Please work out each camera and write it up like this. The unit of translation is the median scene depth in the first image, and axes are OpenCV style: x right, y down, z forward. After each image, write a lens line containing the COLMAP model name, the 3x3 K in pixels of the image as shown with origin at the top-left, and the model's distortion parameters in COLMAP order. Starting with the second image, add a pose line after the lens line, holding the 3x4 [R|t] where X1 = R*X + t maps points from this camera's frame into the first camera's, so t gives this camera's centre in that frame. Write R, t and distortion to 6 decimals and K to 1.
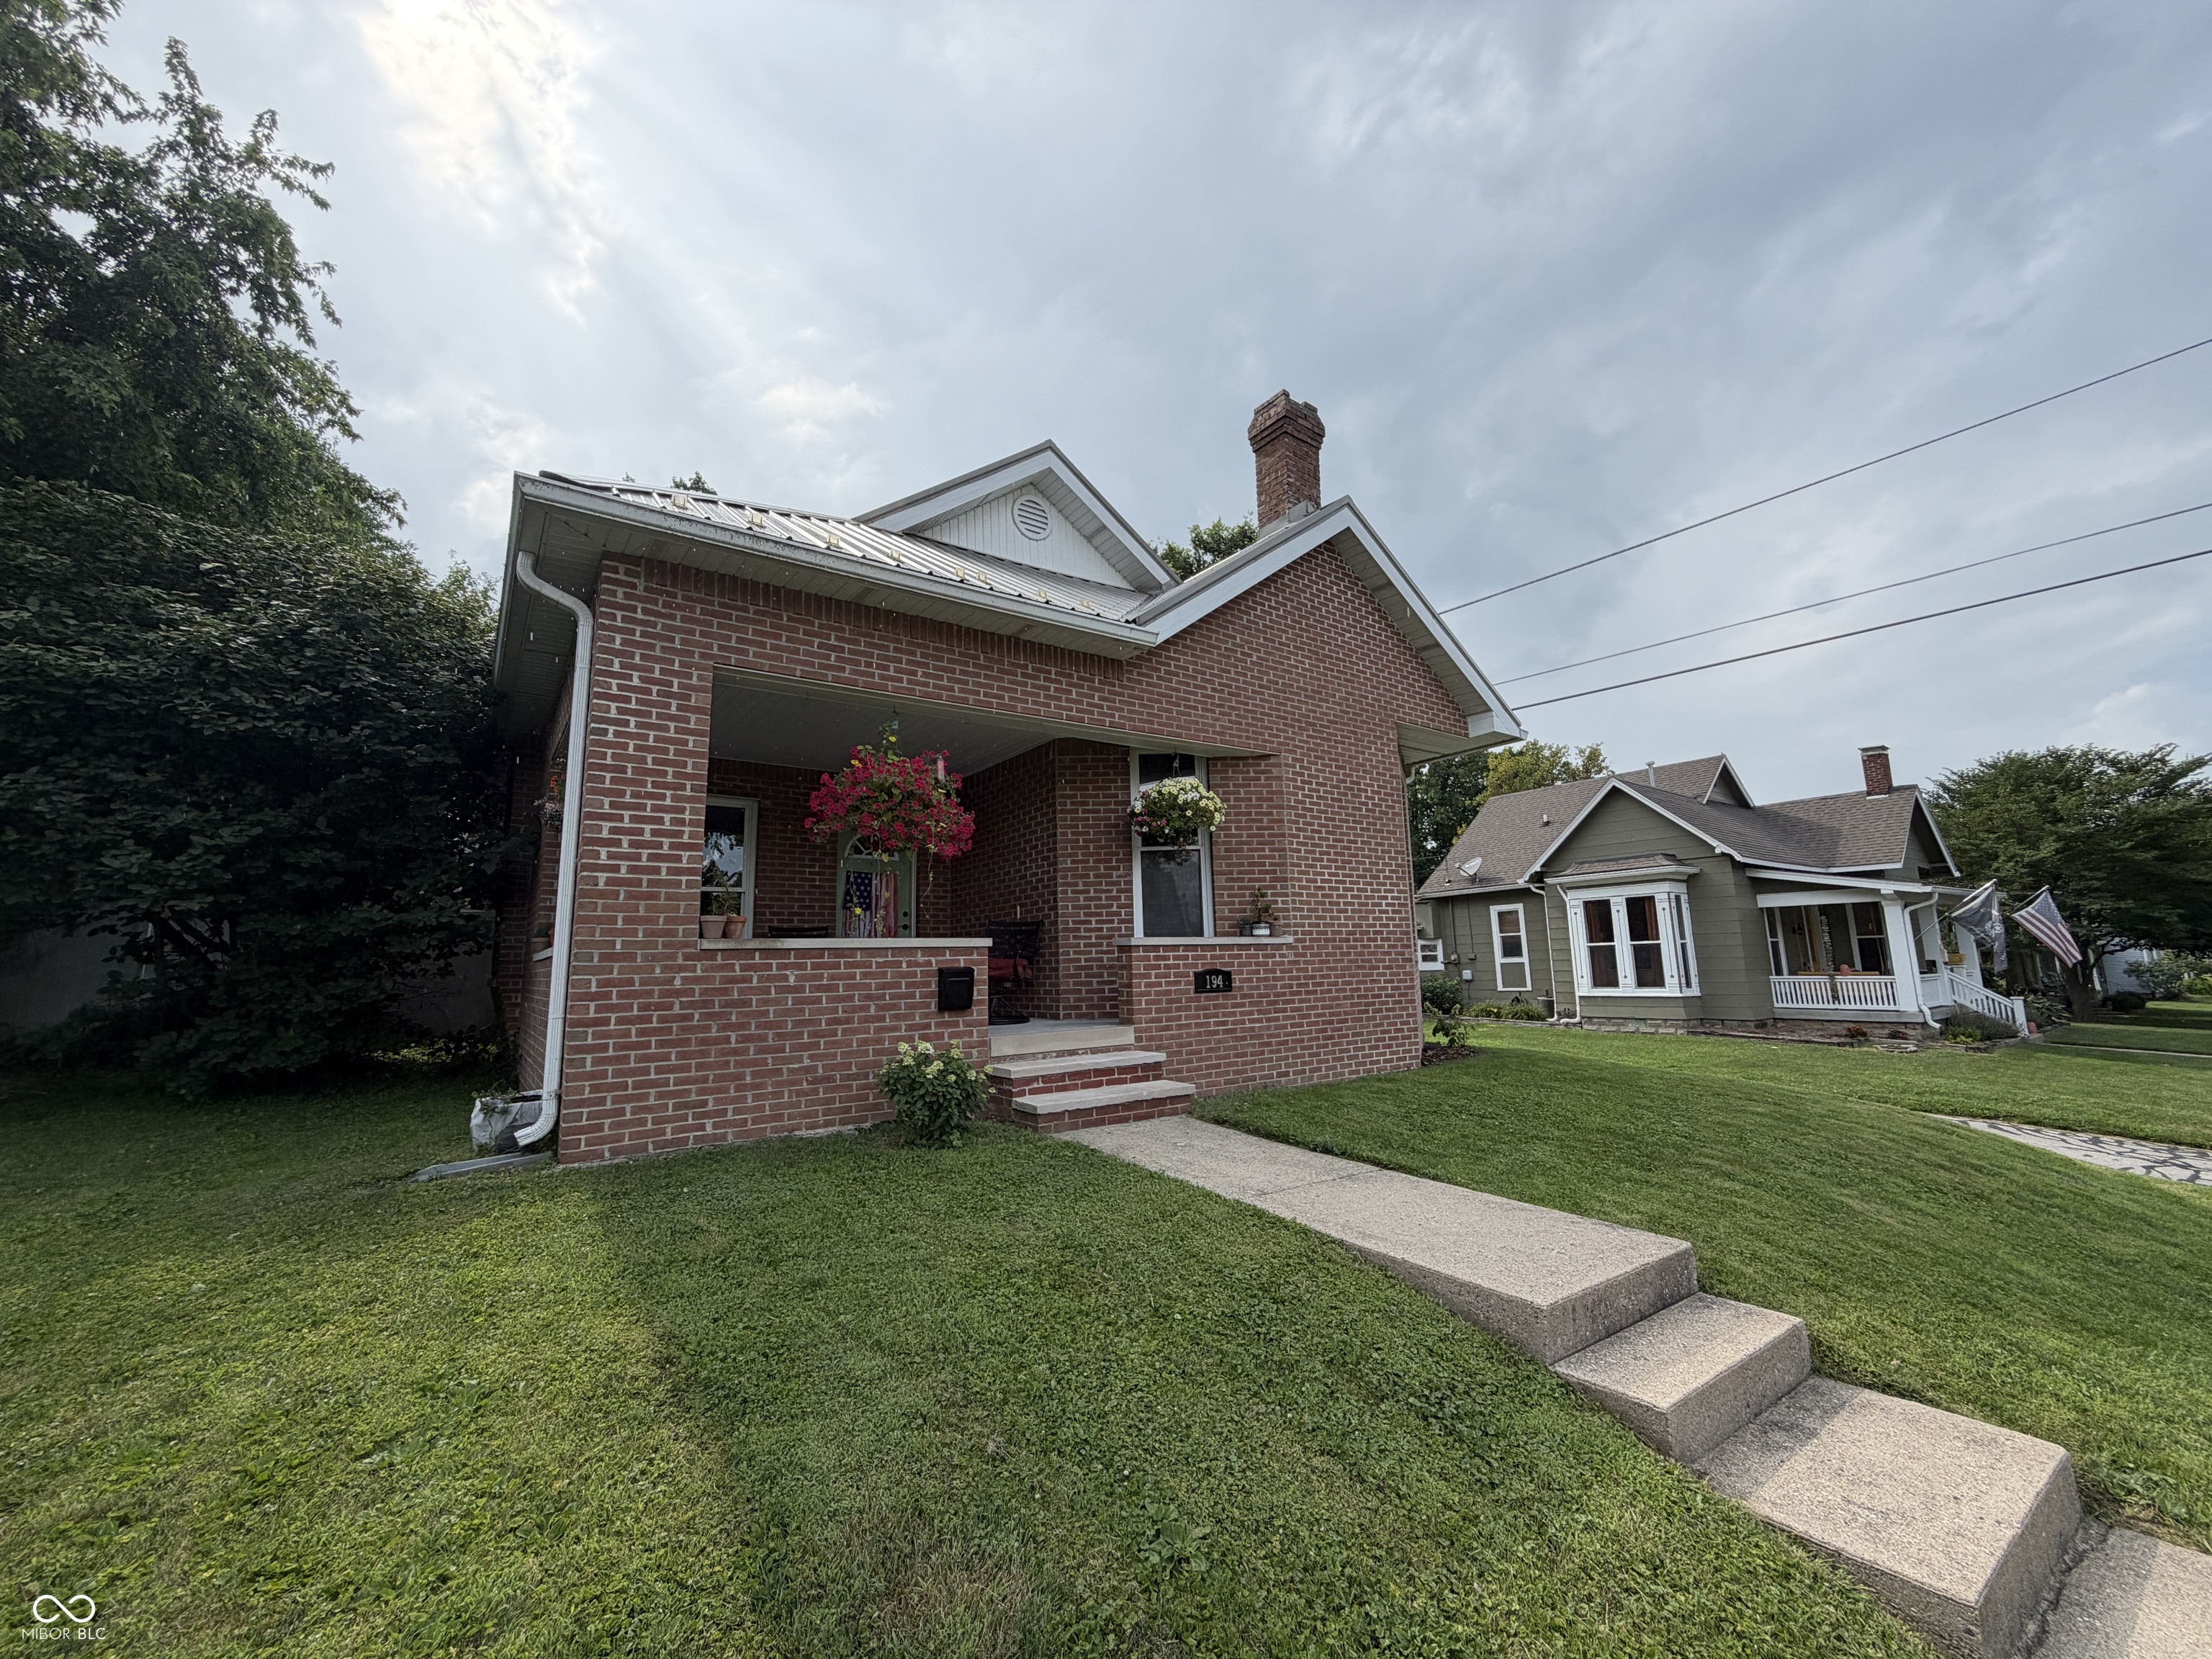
lens RADIAL K [[879.7, 0, 1106.0], [0, 879.7, 829.5], [0, 0, 1]] dist [0.002034, 0.000093]
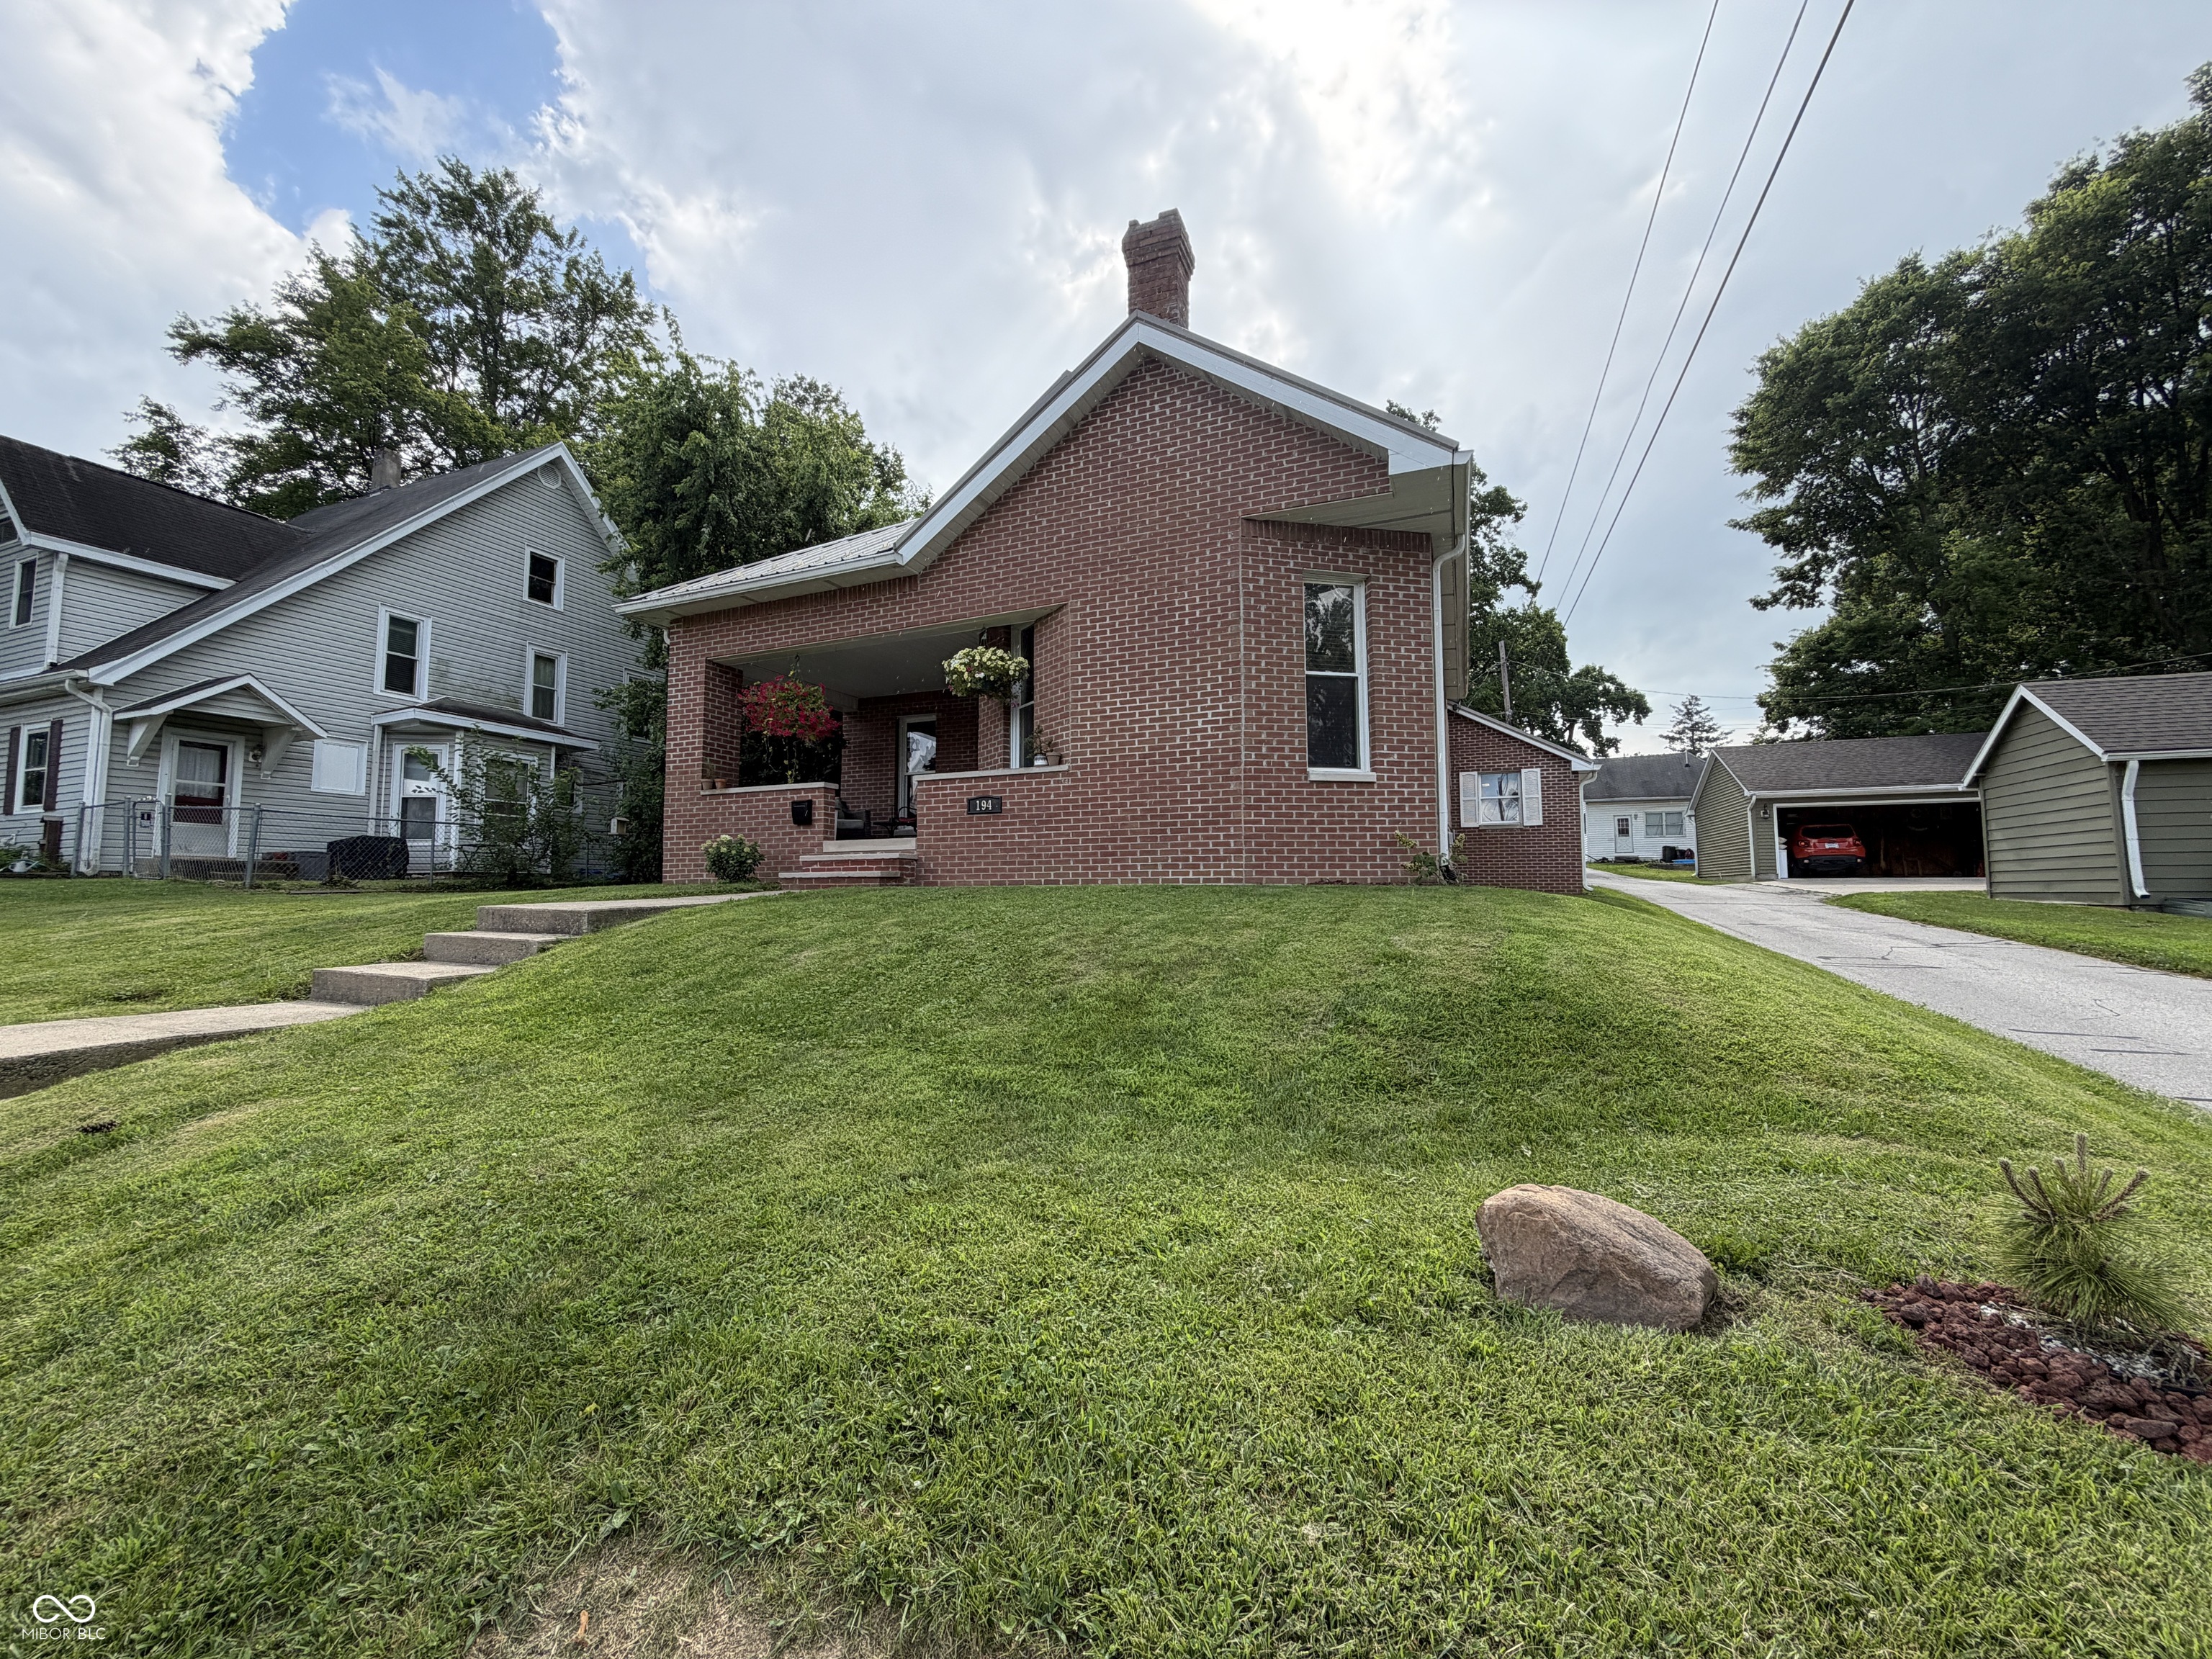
lens RADIAL K [[881.6, 0, 1106.0], [0, 881.6, 829.5], [0, 0, 1]] dist [0.002235, 0.000185]
pose [[0.526436, -0.041150, -0.849218, 1.348497], [0.124682, 0.991766, 0.029234, 0.200465], [0.841023, -0.121272, 0.527232, 0.493083]]
